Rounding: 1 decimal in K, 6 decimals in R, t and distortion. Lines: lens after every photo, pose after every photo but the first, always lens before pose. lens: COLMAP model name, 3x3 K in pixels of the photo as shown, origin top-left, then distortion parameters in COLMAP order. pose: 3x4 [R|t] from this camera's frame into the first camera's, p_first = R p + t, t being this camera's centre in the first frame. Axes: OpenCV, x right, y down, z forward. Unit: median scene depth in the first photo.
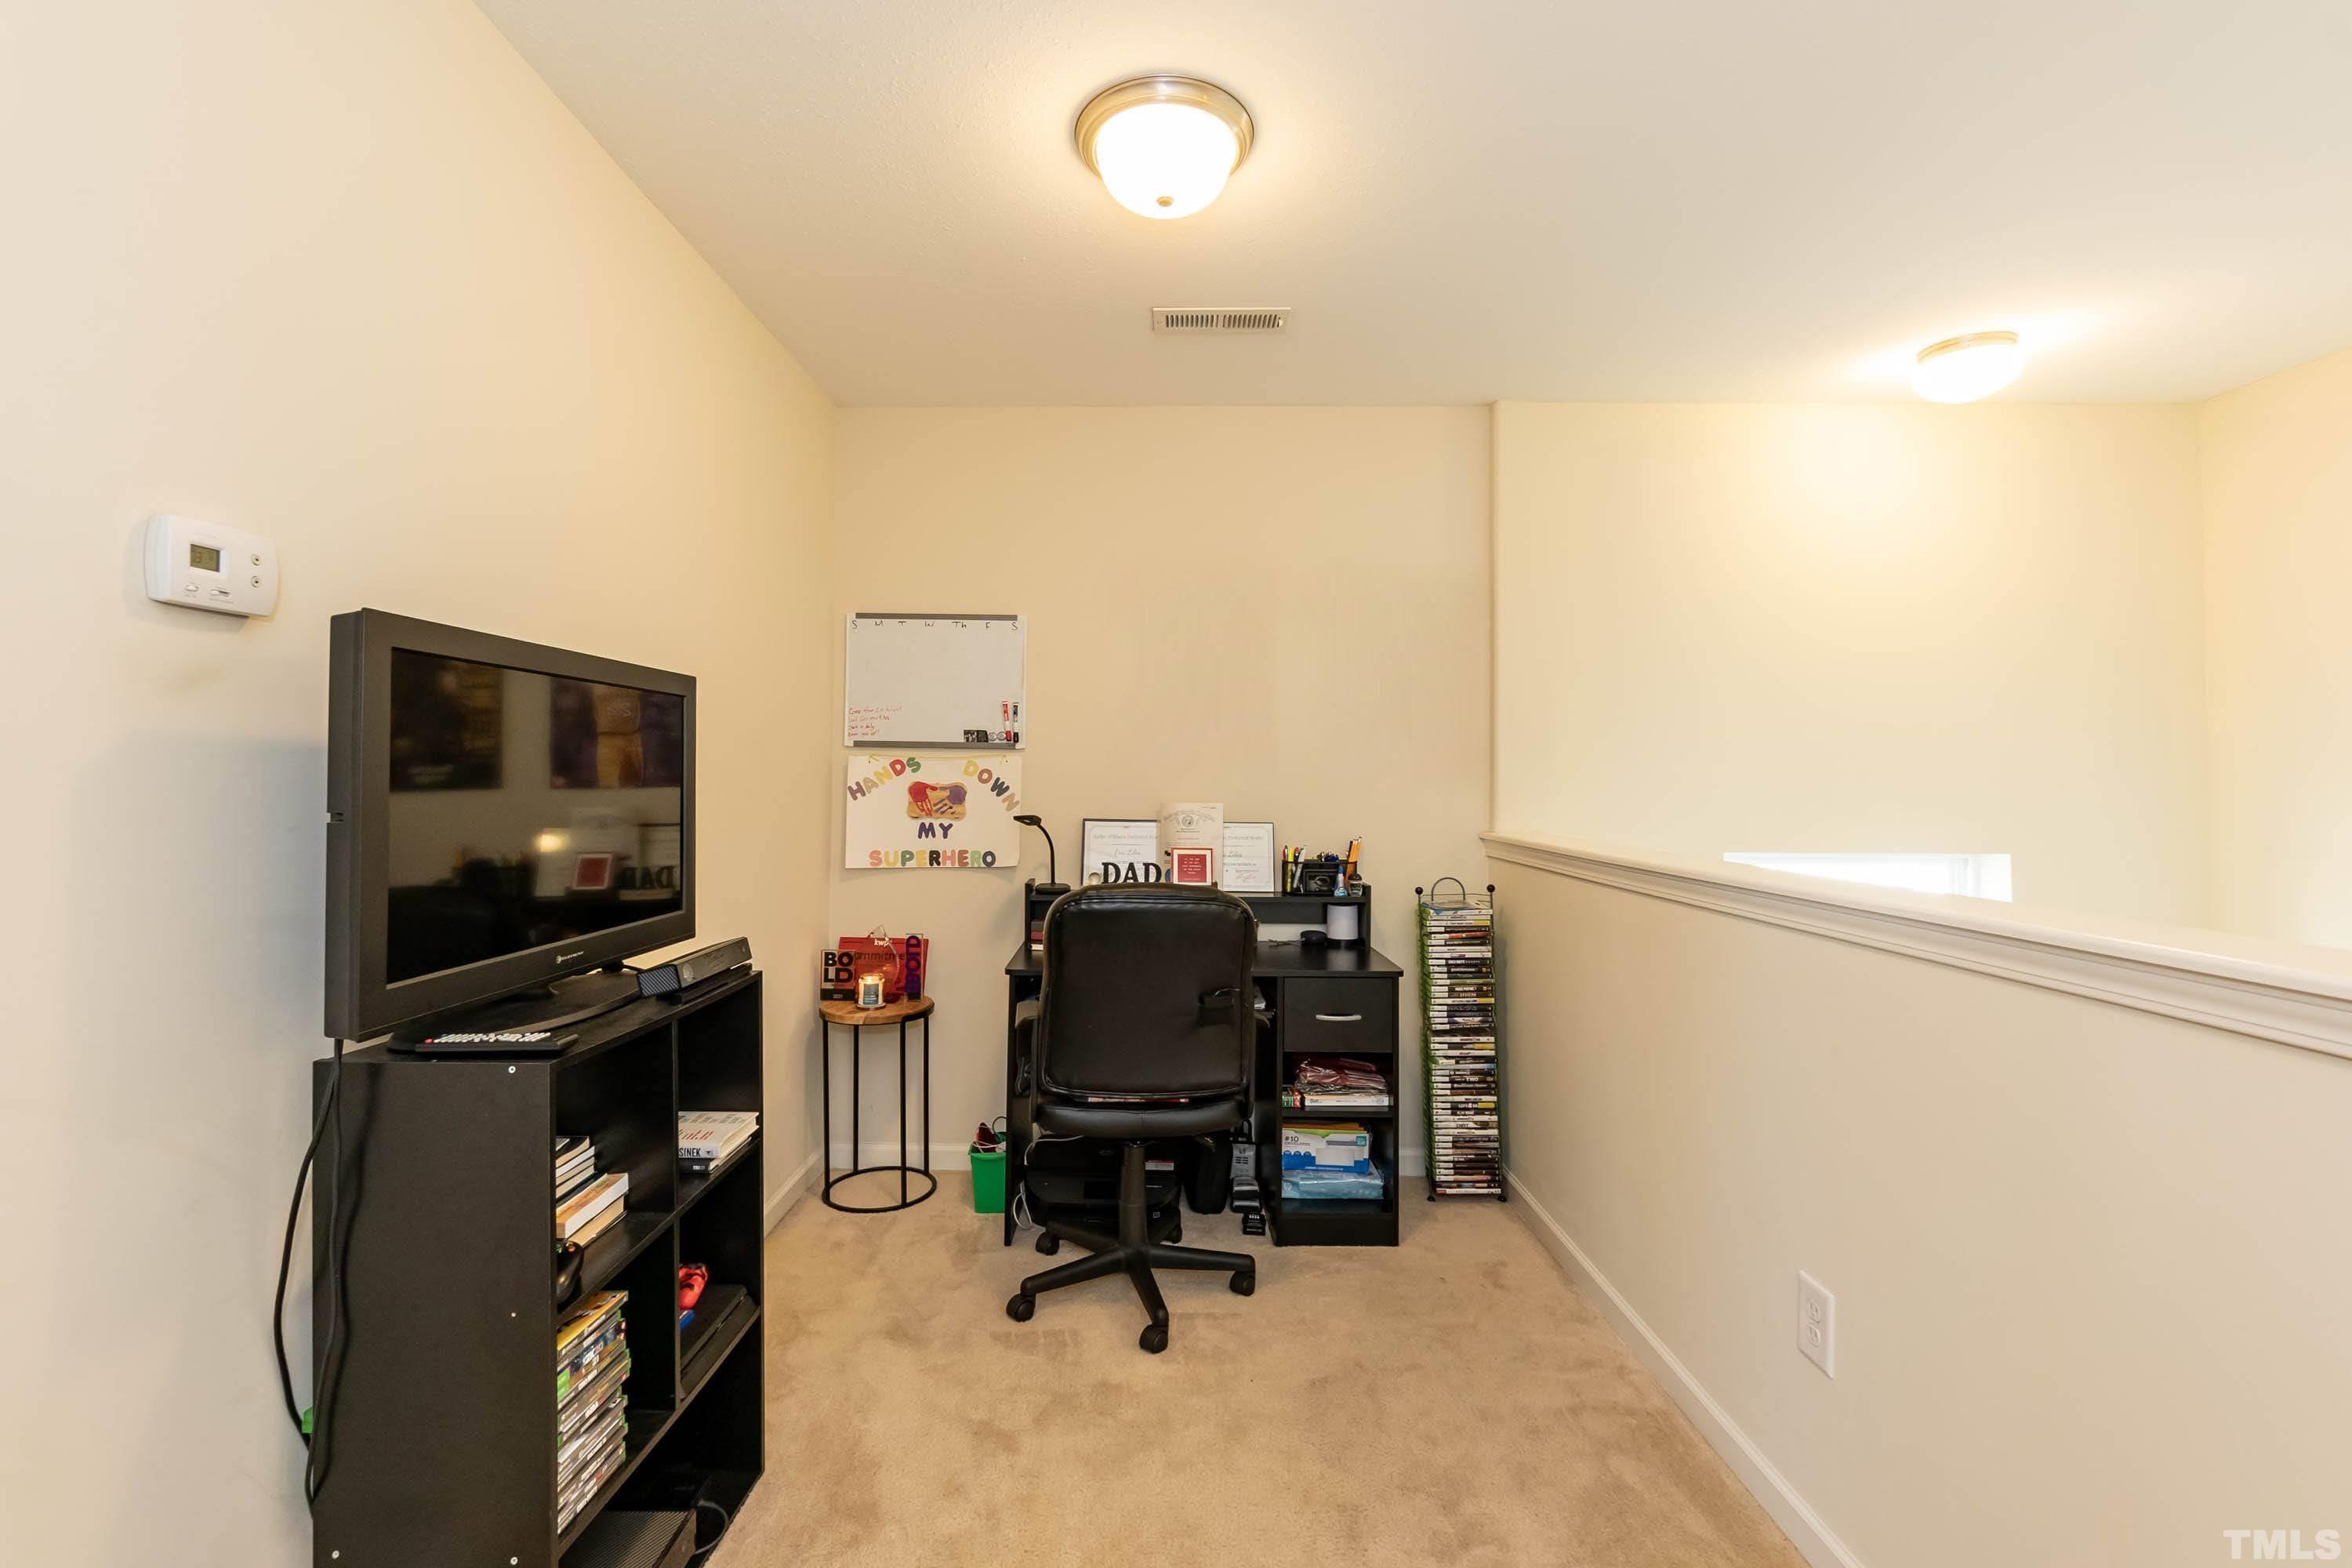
lens RADIAL K [[1014.8, 0, 1181.6], [0, 1014.8, 777.6], [0, 0, 1]] dist [-0.000313, -0.000374]
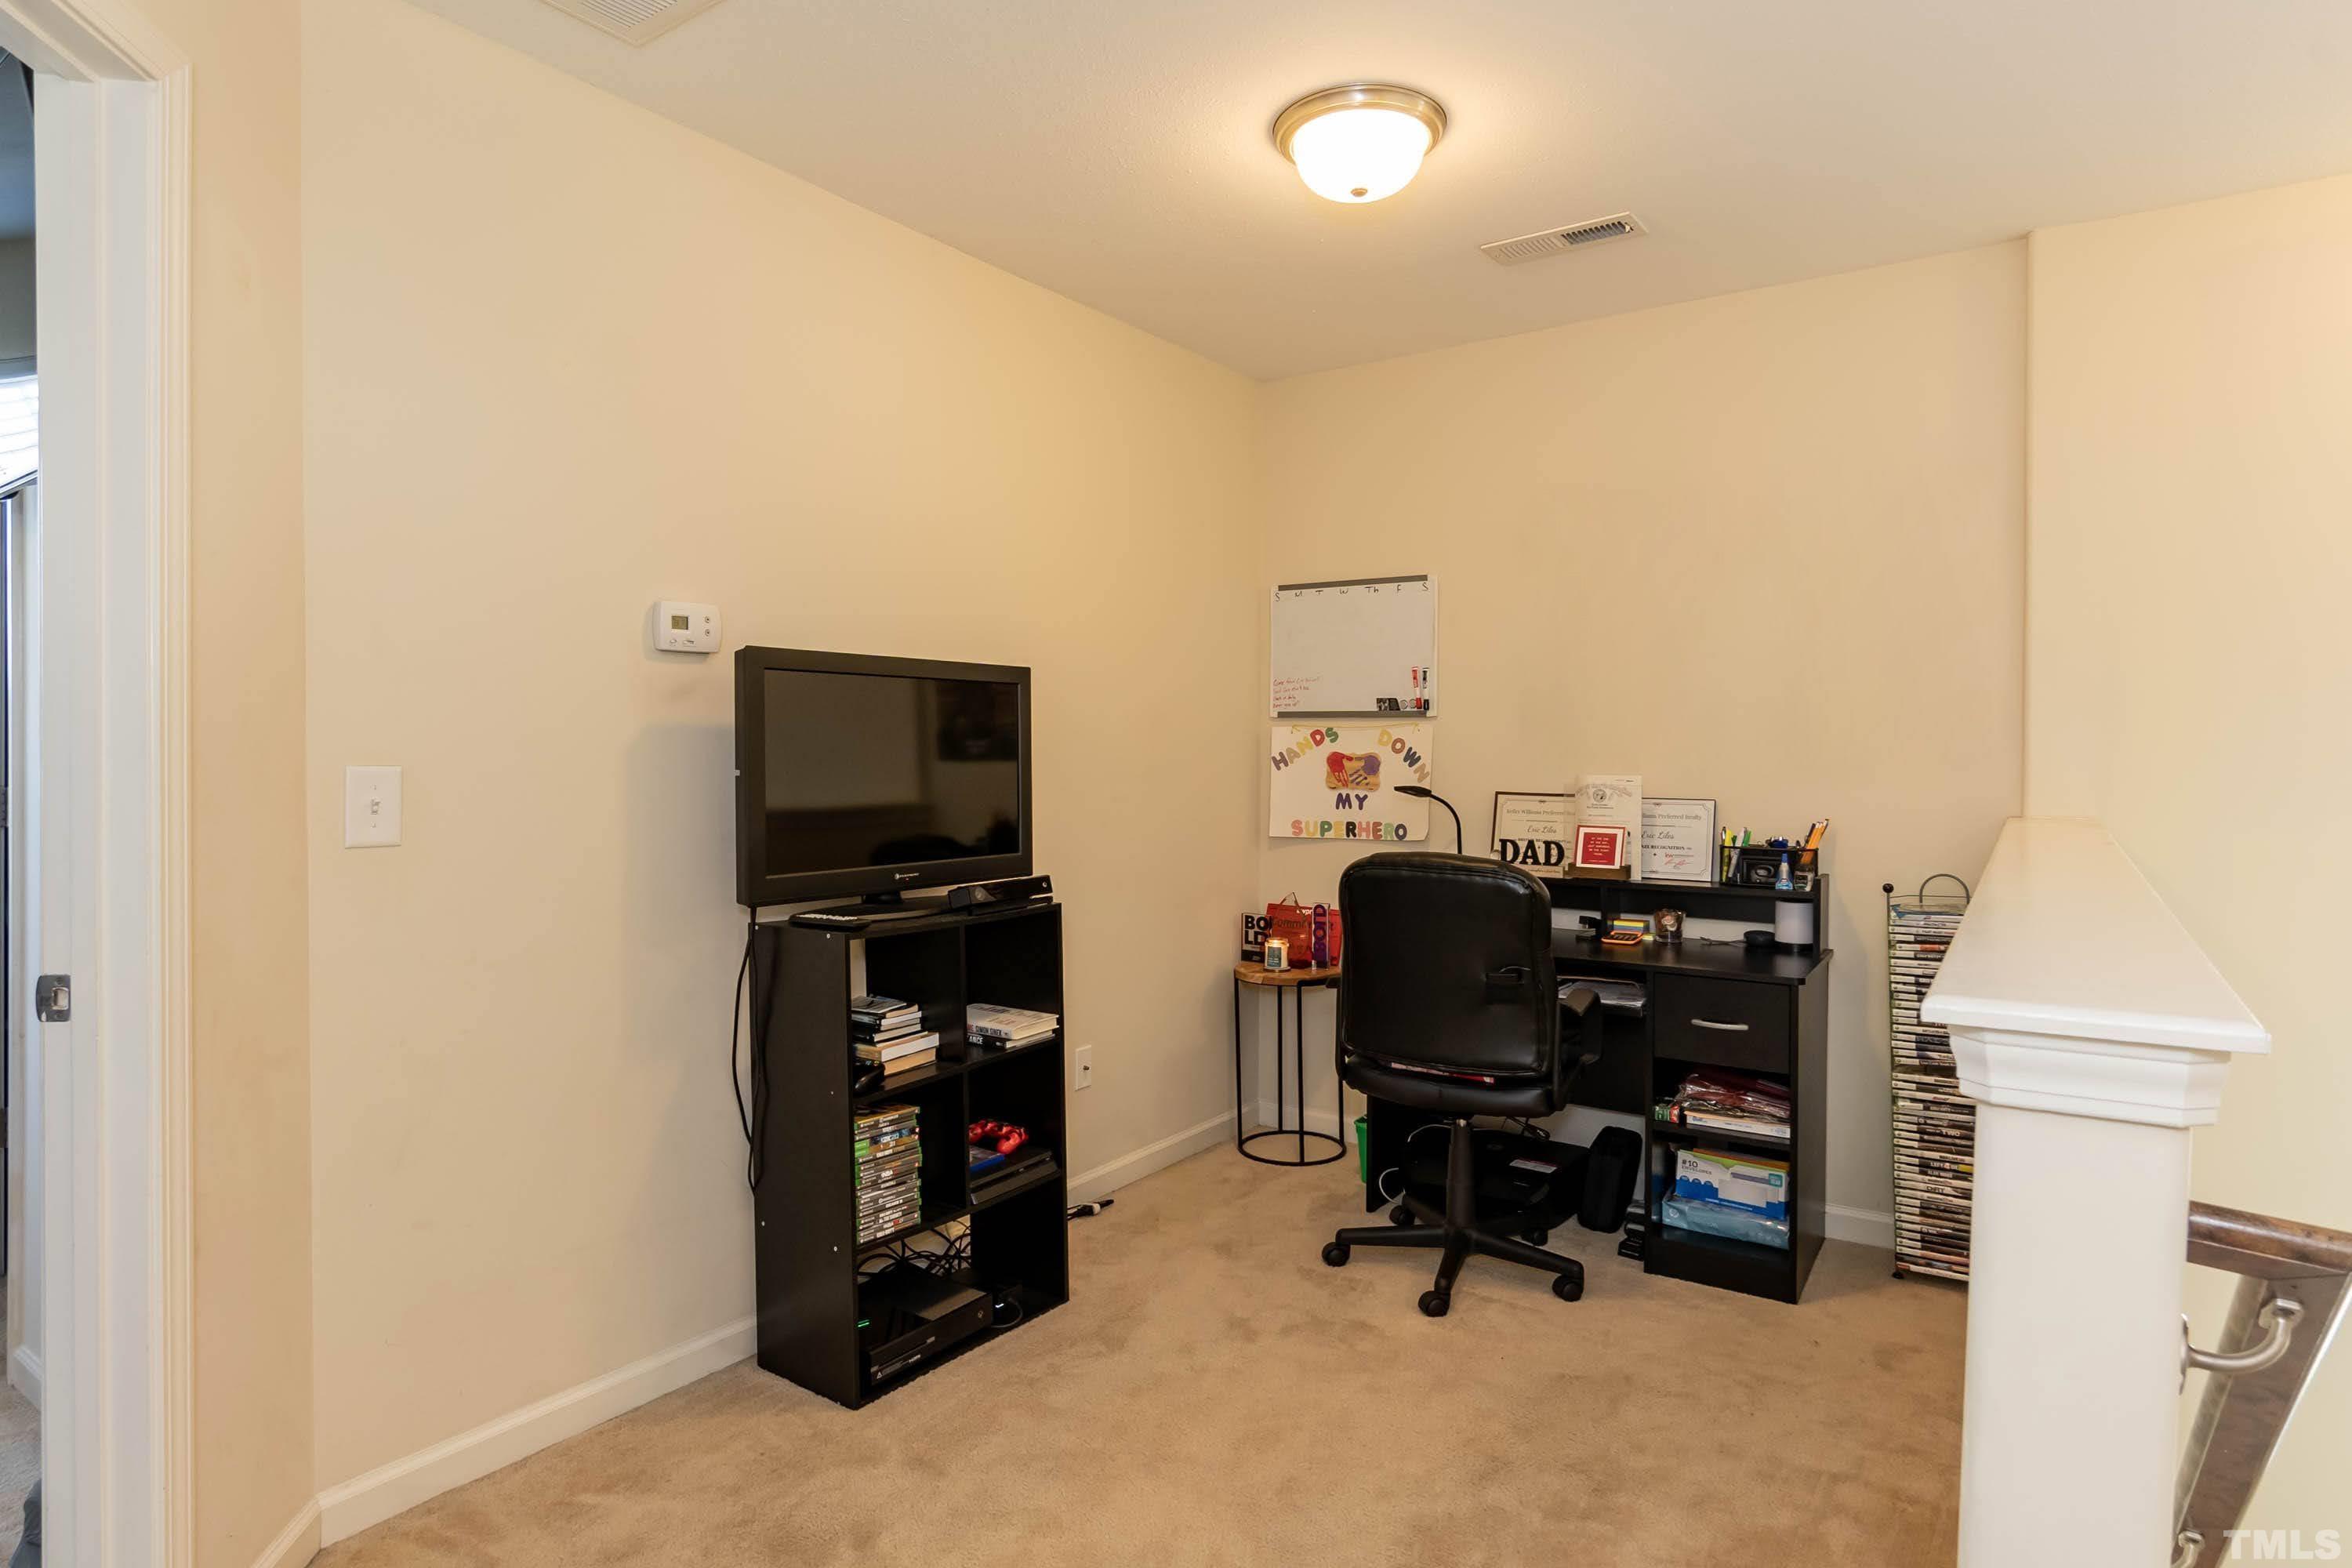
lens RADIAL K [[1240.1, 0, 1182.0], [0, 1240.1, 800.7], [0, 0, 1]] dist [-0.000160, -0.000313]
pose [[0.837182, 0.018395, -0.546614, 0.307058], [0.004536, 0.999166, 0.040572, 0.002042], [0.546905, -0.036446, 0.836401, -0.105924]]
